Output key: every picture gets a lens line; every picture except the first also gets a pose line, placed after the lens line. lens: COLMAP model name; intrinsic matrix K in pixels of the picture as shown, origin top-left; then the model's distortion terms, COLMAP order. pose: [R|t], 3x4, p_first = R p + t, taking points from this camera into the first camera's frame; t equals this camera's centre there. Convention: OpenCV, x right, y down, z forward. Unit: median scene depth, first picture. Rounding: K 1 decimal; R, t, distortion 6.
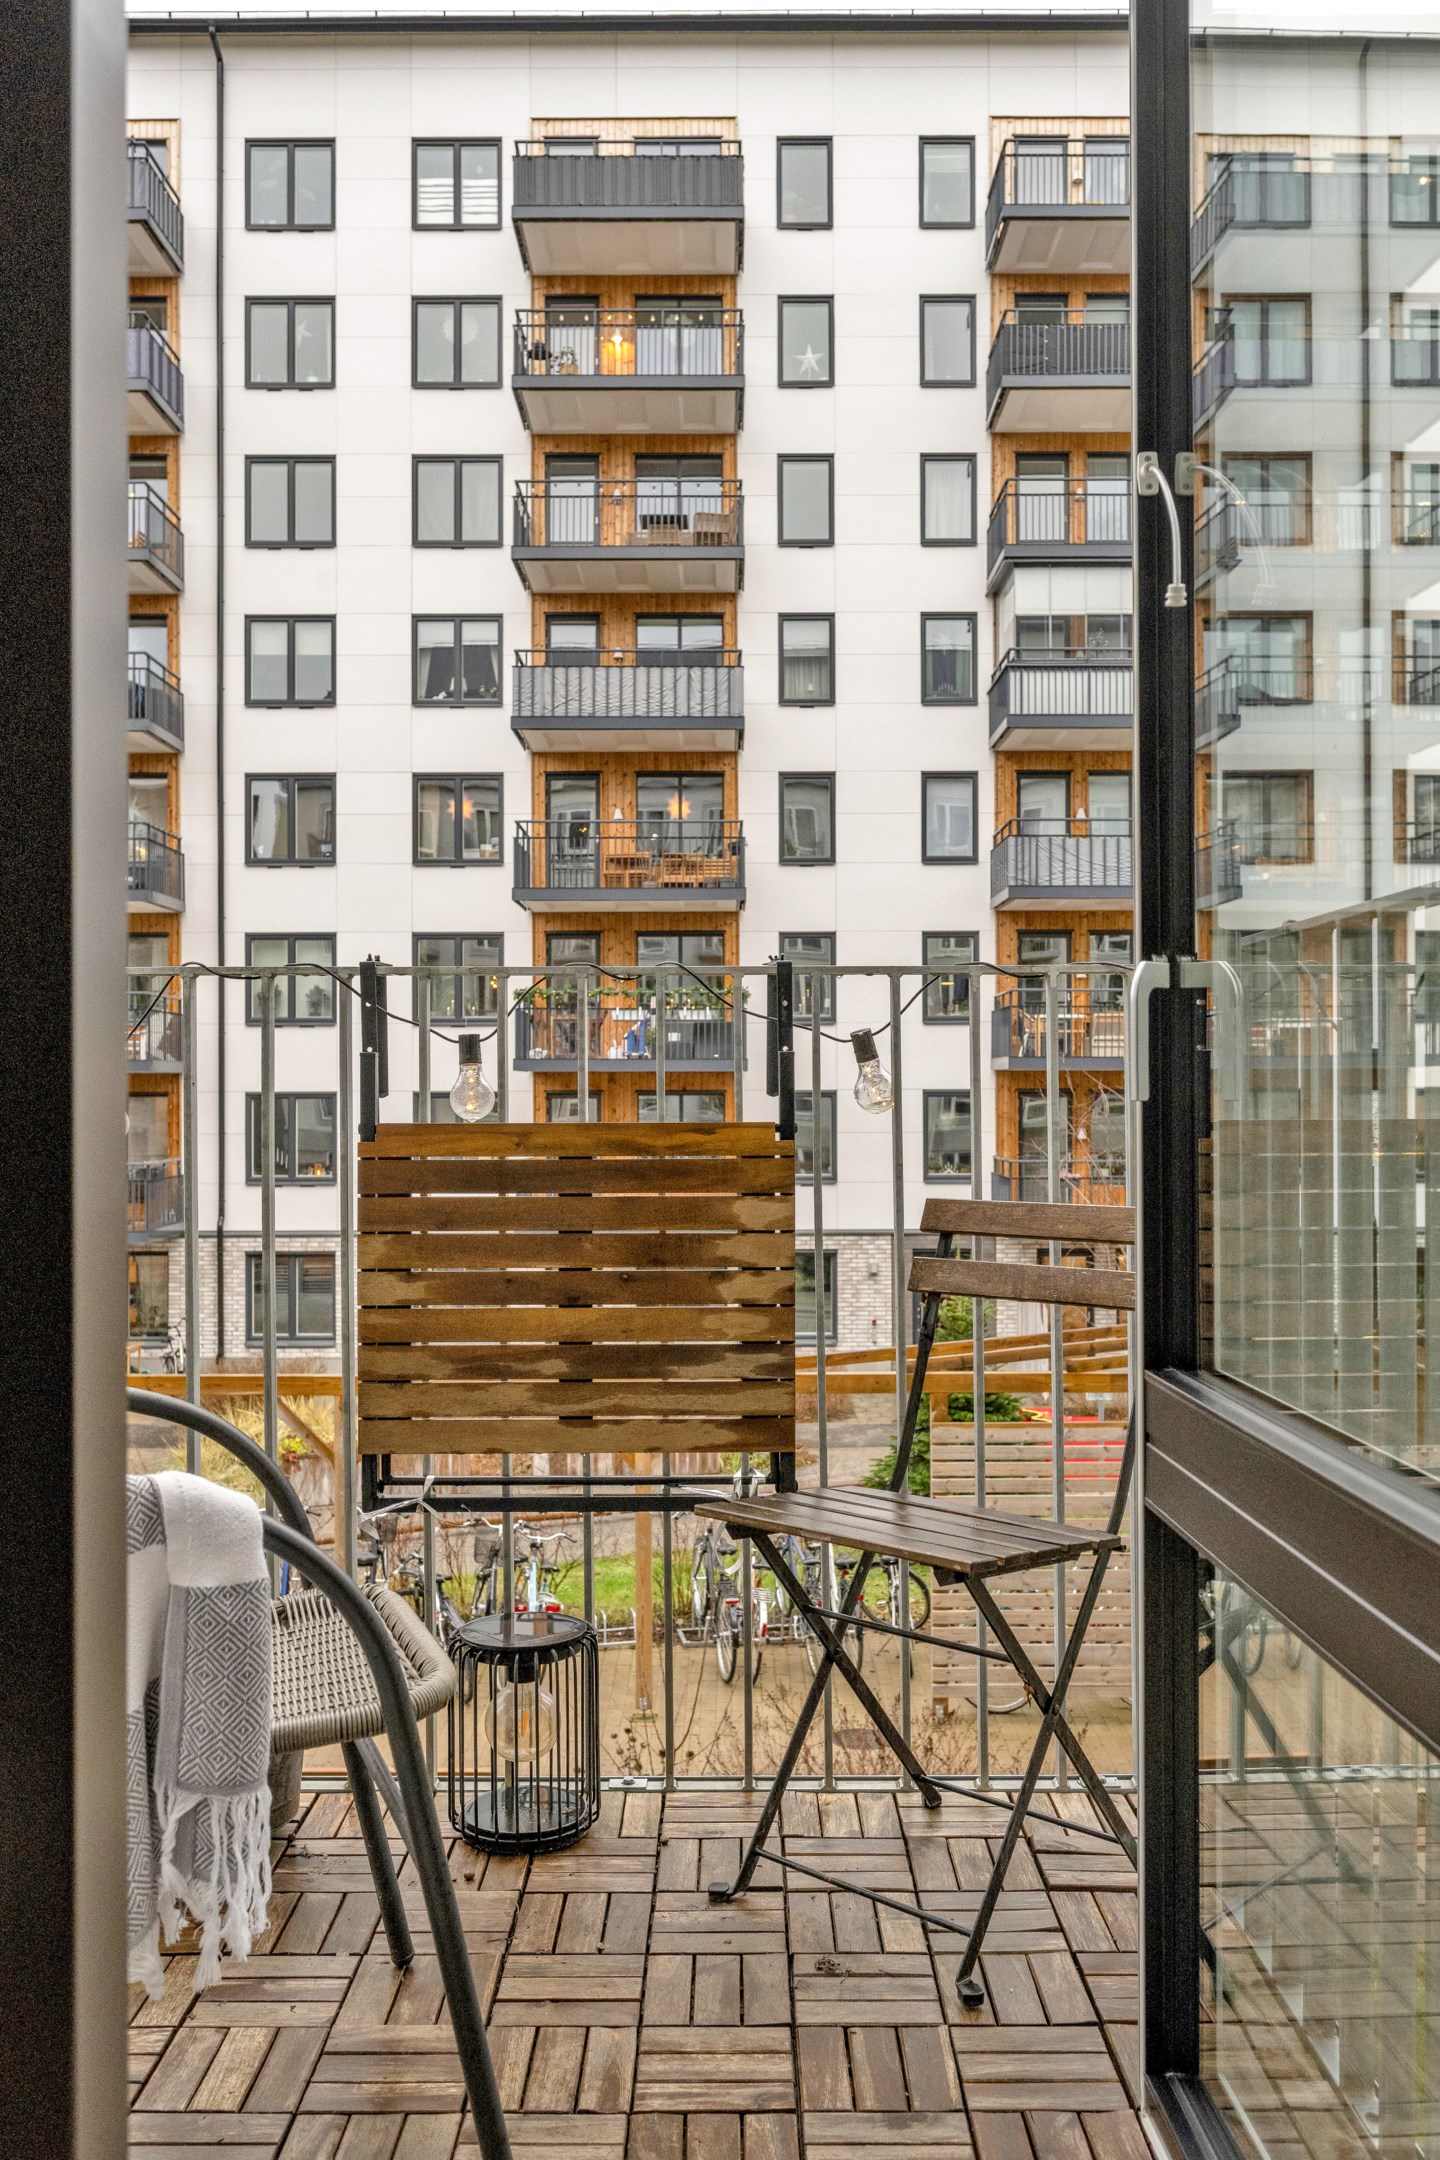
lens RADIAL K [[1810.5, 0, 730.1], [0, 1810.5, 1088.3], [0, 0, 1]] dist [0.000481, -0.002980]
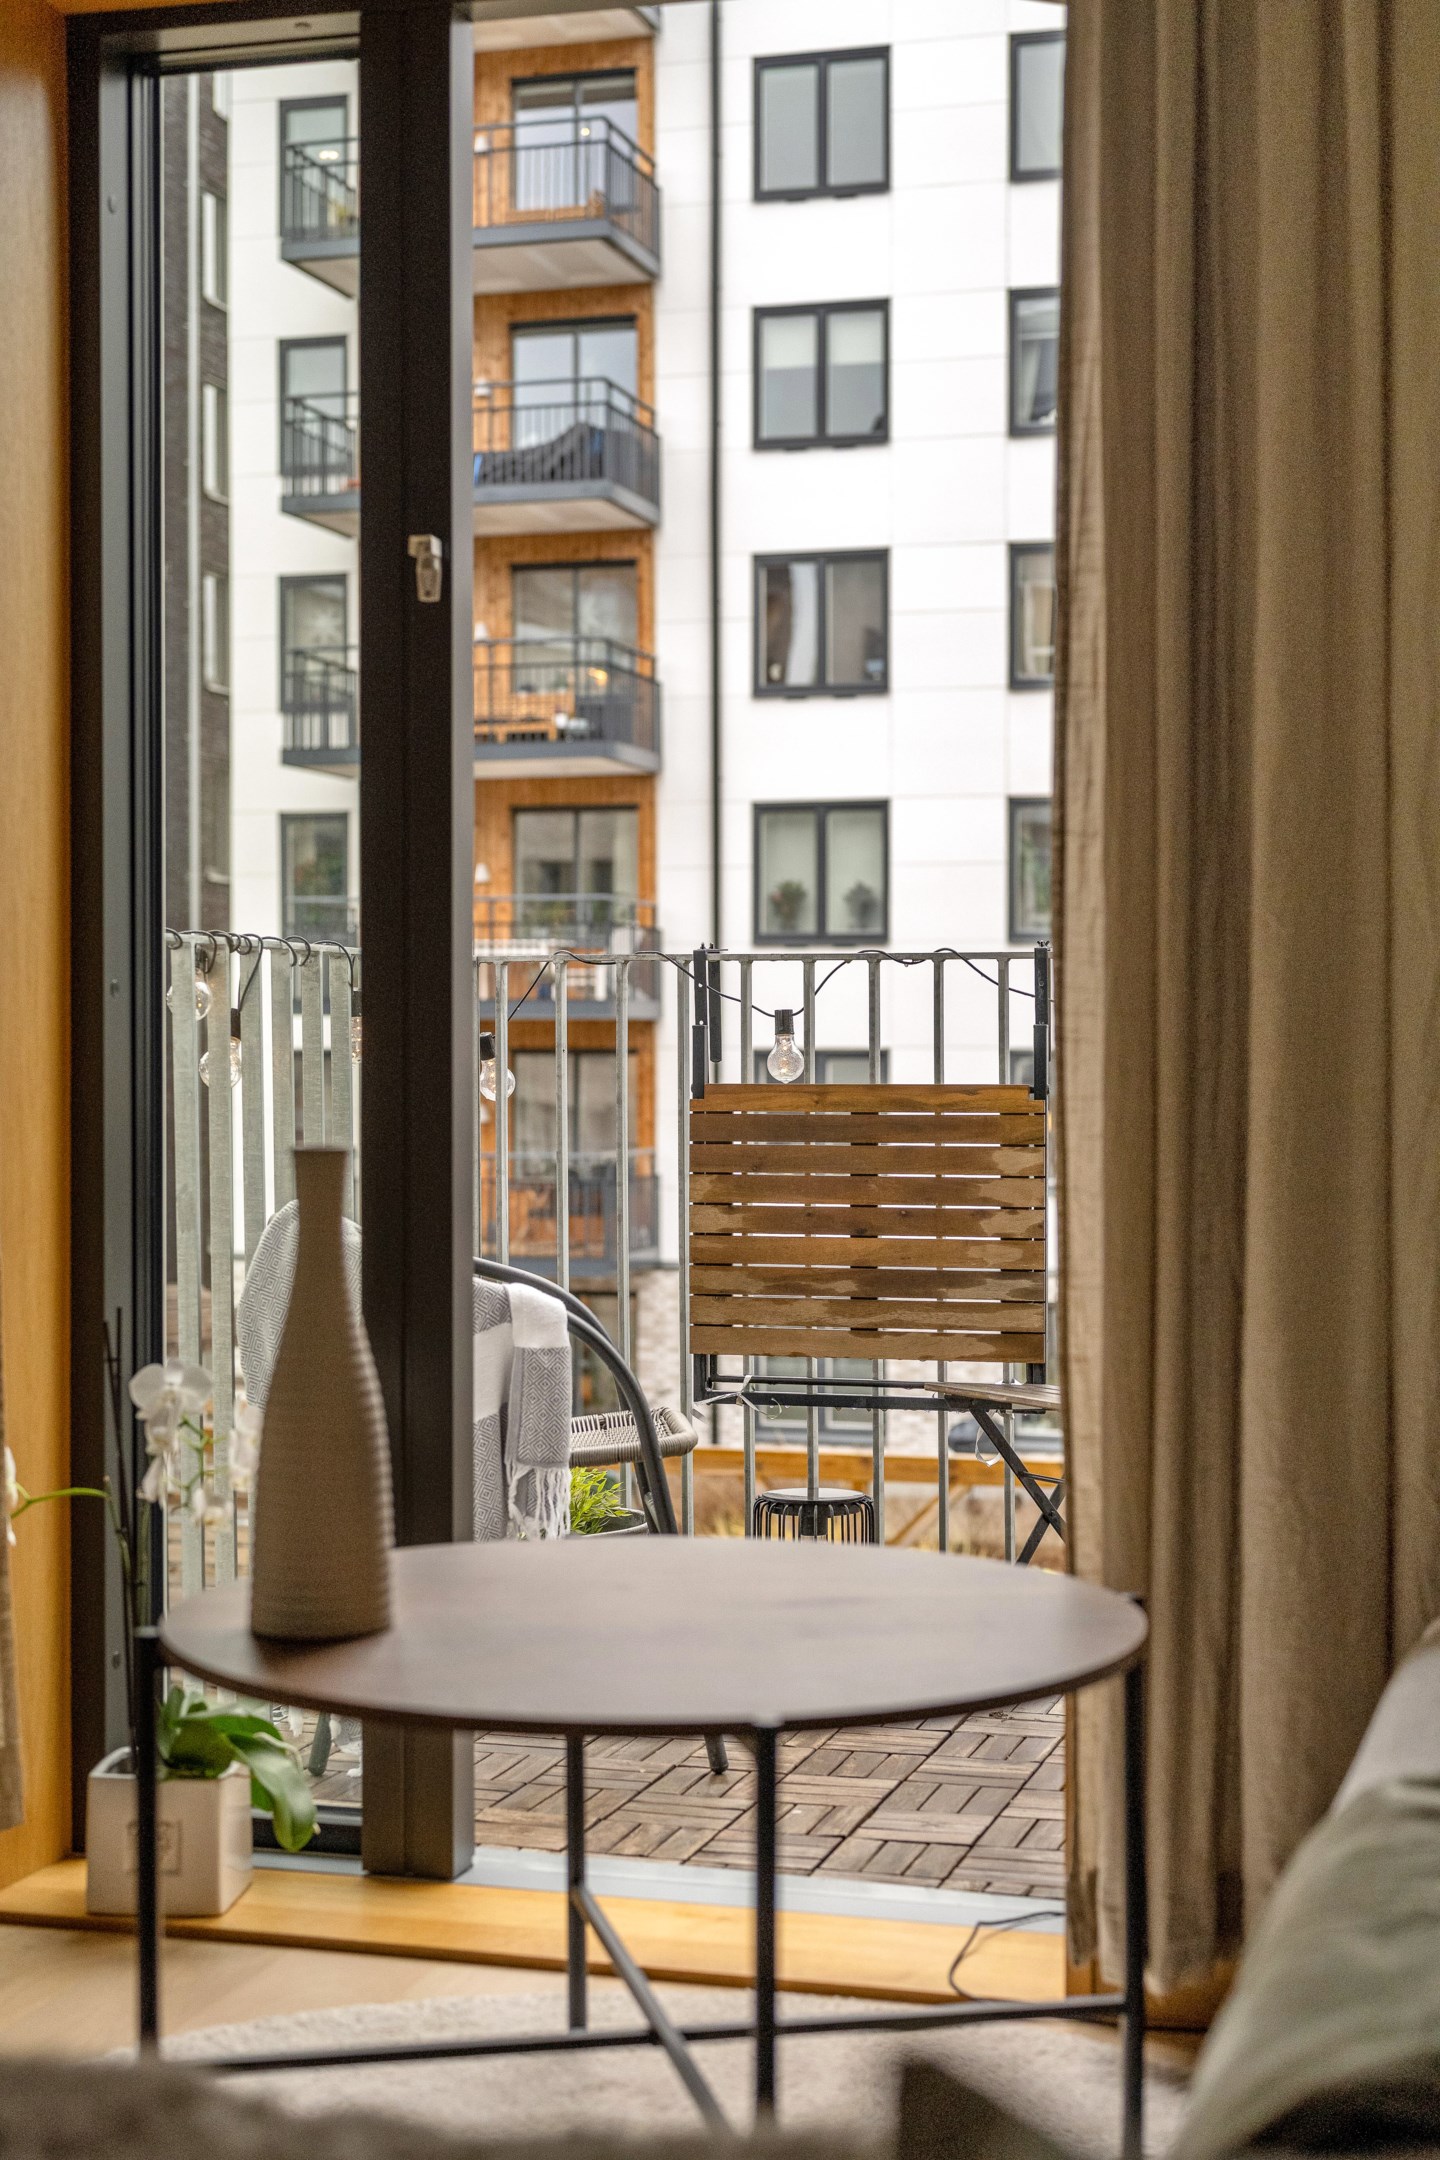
lens RADIAL K [[3129.3, 0, 720.0], [0, 3129.3, 1080.0], [0, 0, 1]] dist [0.002334, -0.042151]
pose [[0.961108, 0.004114, -0.276144, 0.031264], [-0.000611, 0.999918, 0.012770, -0.000791], [0.276173, -0.012105, 0.961032, -0.080580]]
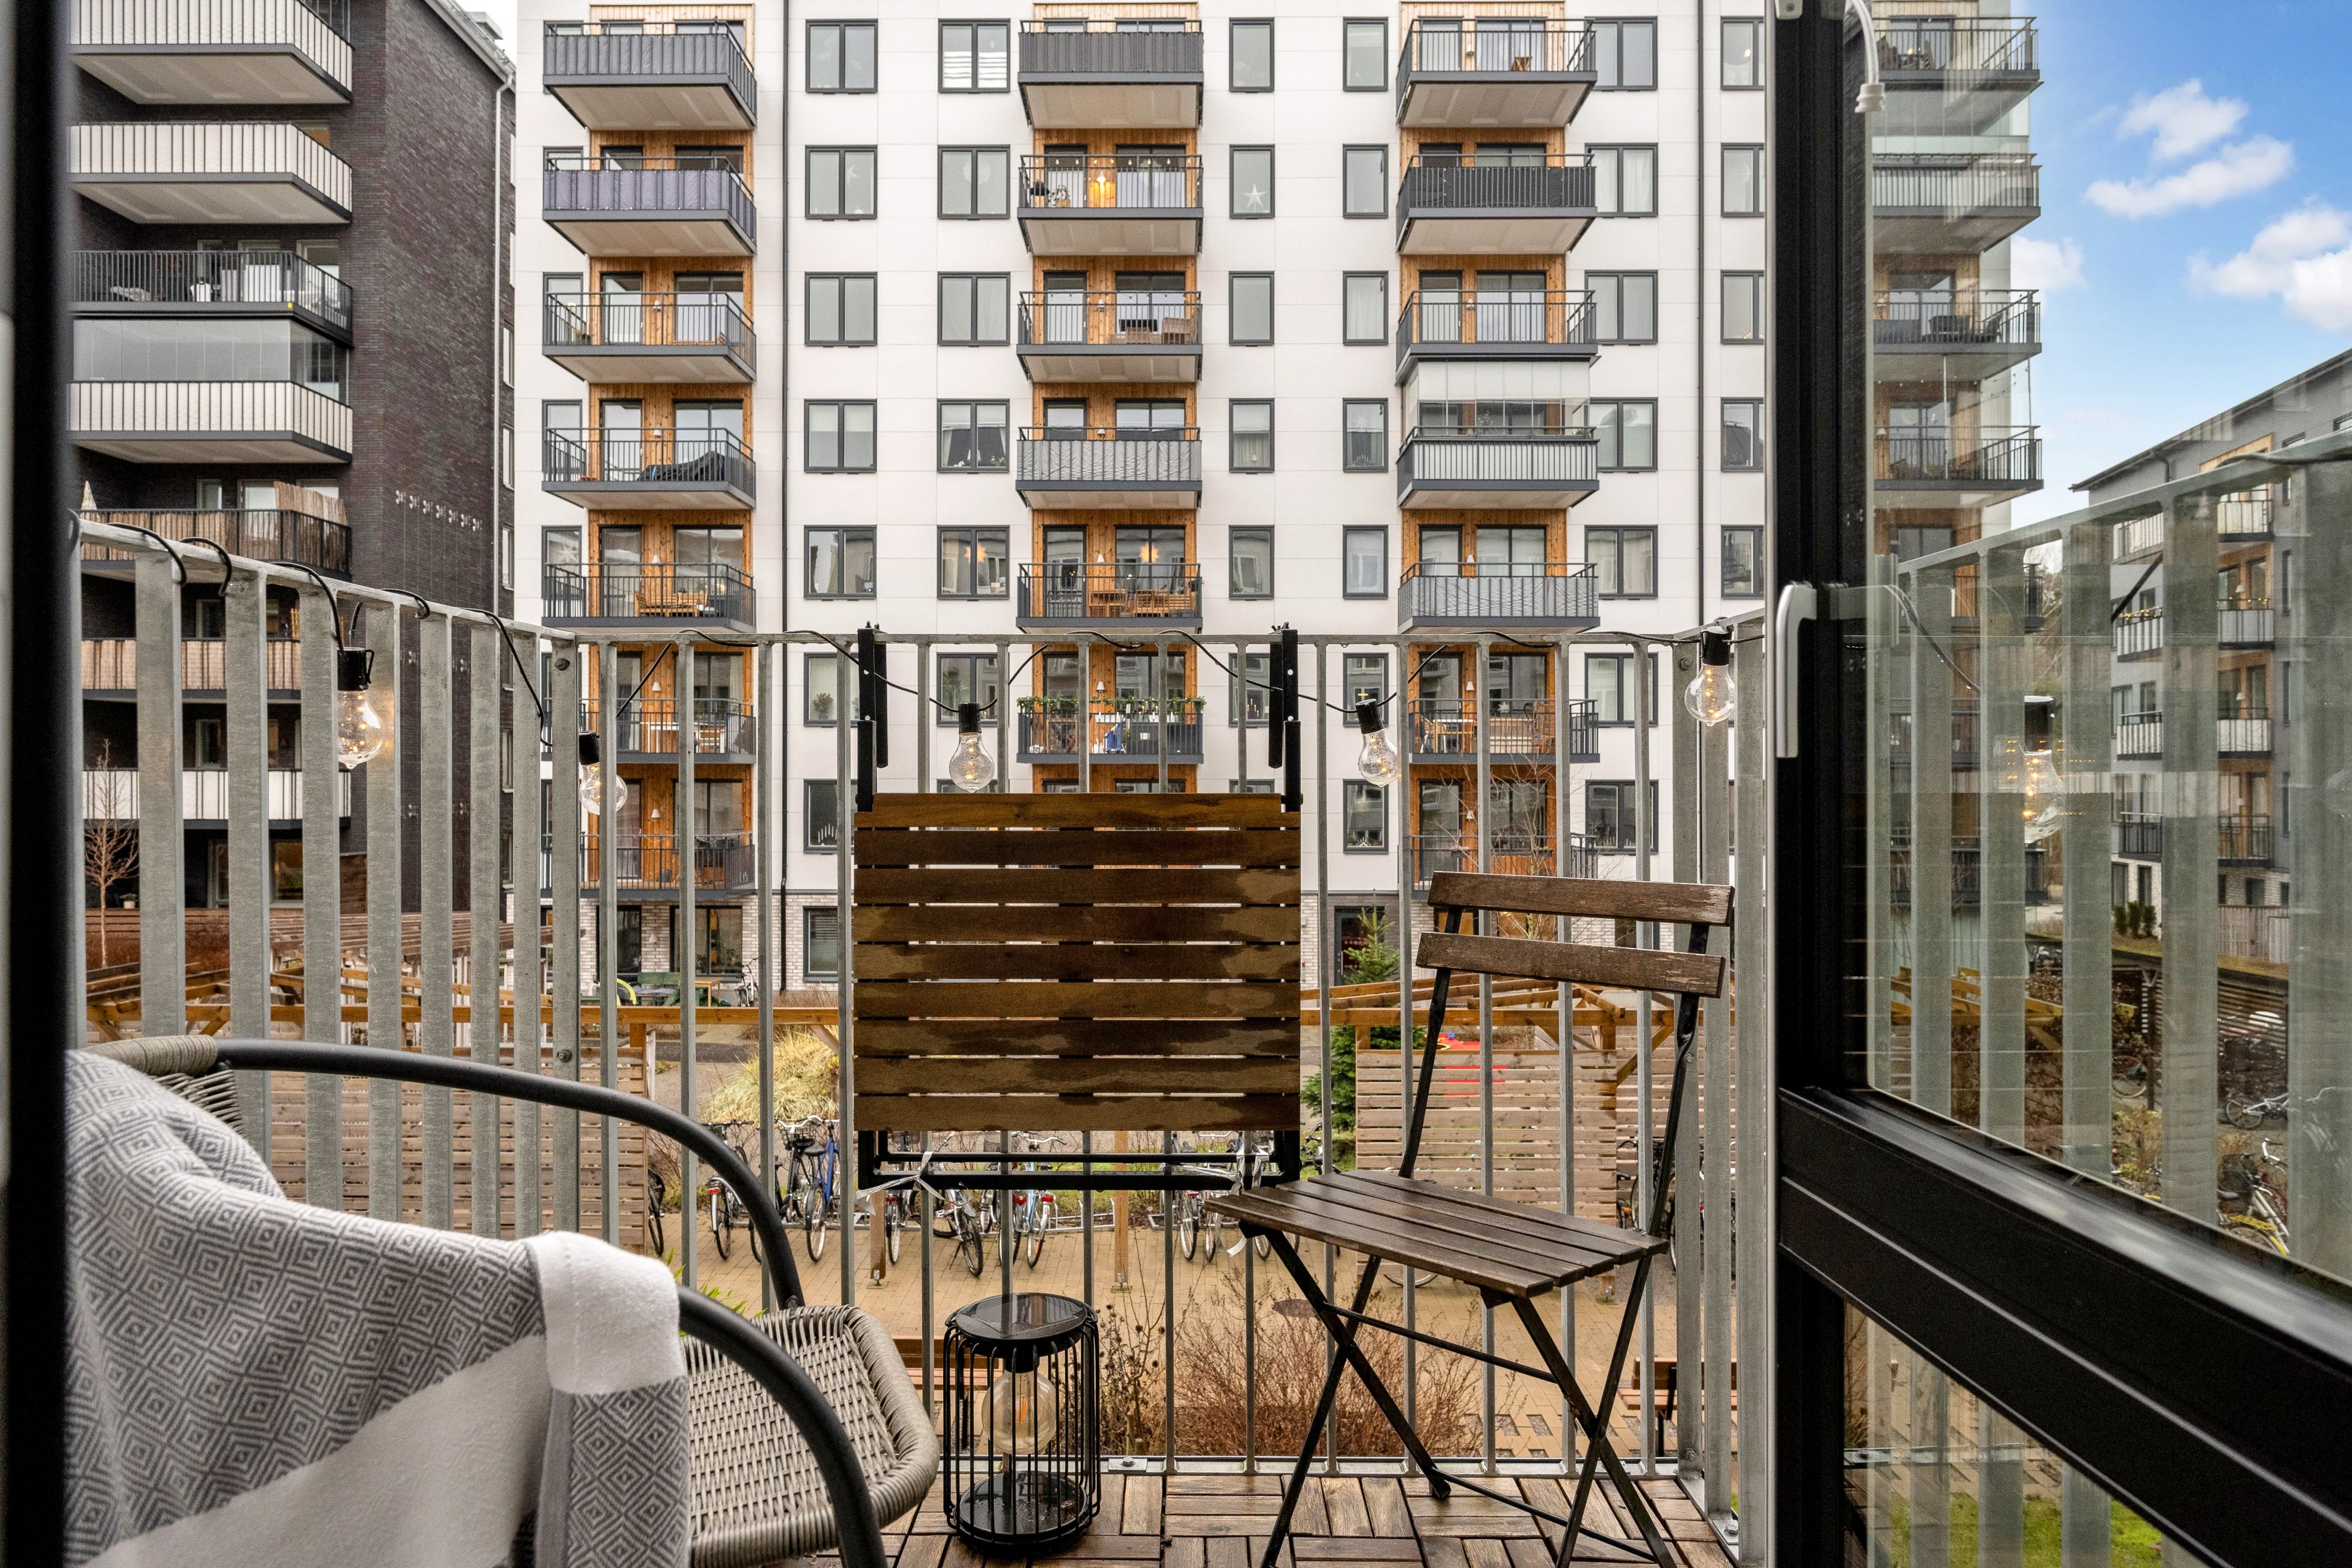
lens RADIAL K [[1417.6, 0, 1176.6], [0, 1417.6, 785.0], [0, 0, 1]] dist [-0.004248, -0.000160]
pose [[0.999969, 0.003876, -0.006904, -0.002067], [-0.003845, 0.999983, 0.004453, 0.000872], [0.006921, -0.004426, 0.999966, 0.018545]]
